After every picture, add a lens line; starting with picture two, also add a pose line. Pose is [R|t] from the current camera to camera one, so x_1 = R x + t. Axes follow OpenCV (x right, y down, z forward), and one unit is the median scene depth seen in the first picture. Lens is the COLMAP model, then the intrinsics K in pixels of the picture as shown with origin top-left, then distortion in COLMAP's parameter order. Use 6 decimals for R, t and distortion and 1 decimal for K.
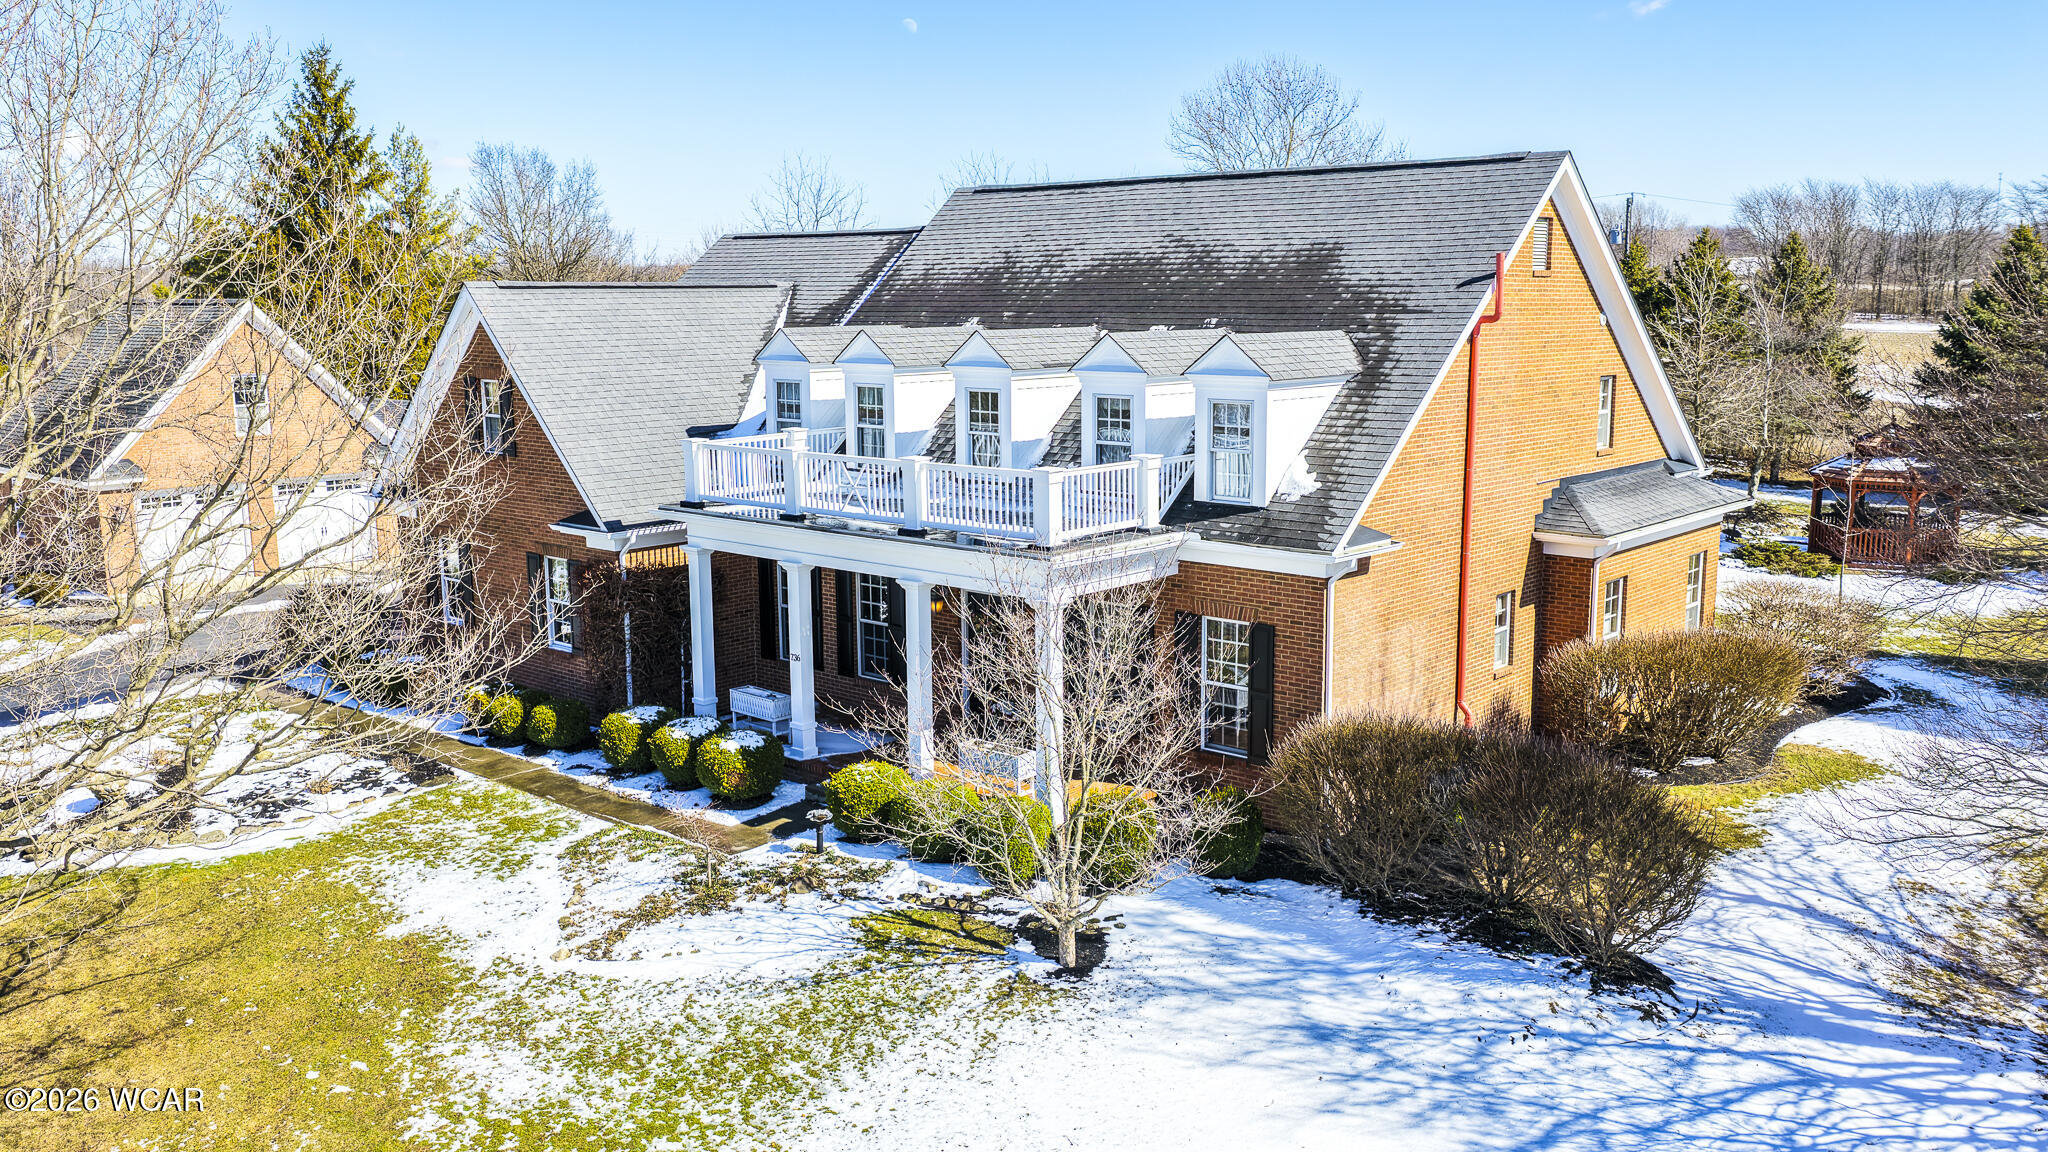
lens RADIAL K [[1749.7, 0, 1025.4], [0, 1749.7, 574.0], [0, 0, 1]] dist [0.002821, 0.013395]
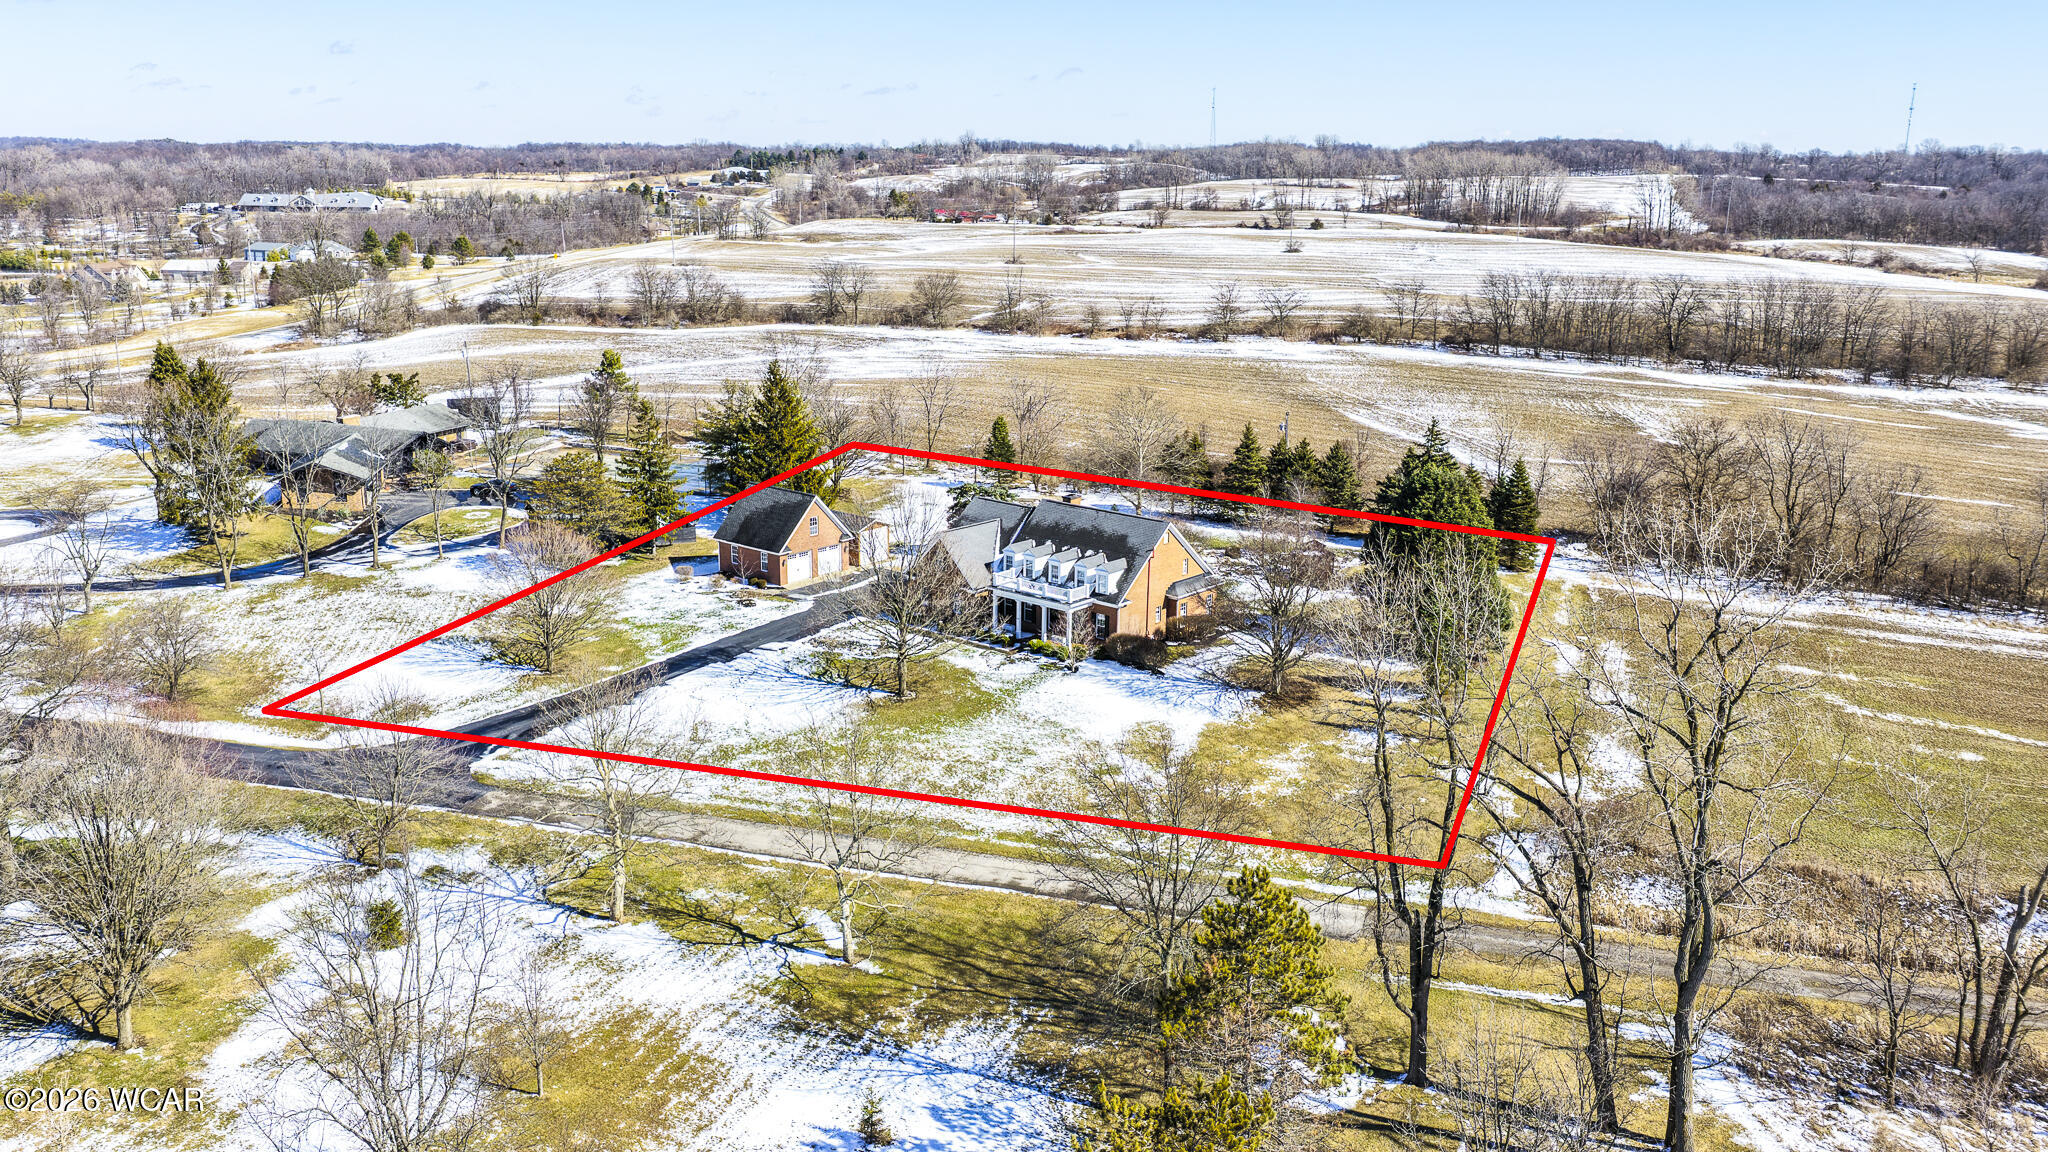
lens RADIAL K [[1488.4, 0, 1020.1], [0, 1488.4, 578.2], [0, 0, 1]] dist [-0.006175, -0.000264]
pose [[0.999878, 0.011196, 0.010901, -0.191901], [-0.011998, 0.996989, 0.076605, -0.442198], [-0.010010, -0.076726, 0.997002, -3.654237]]
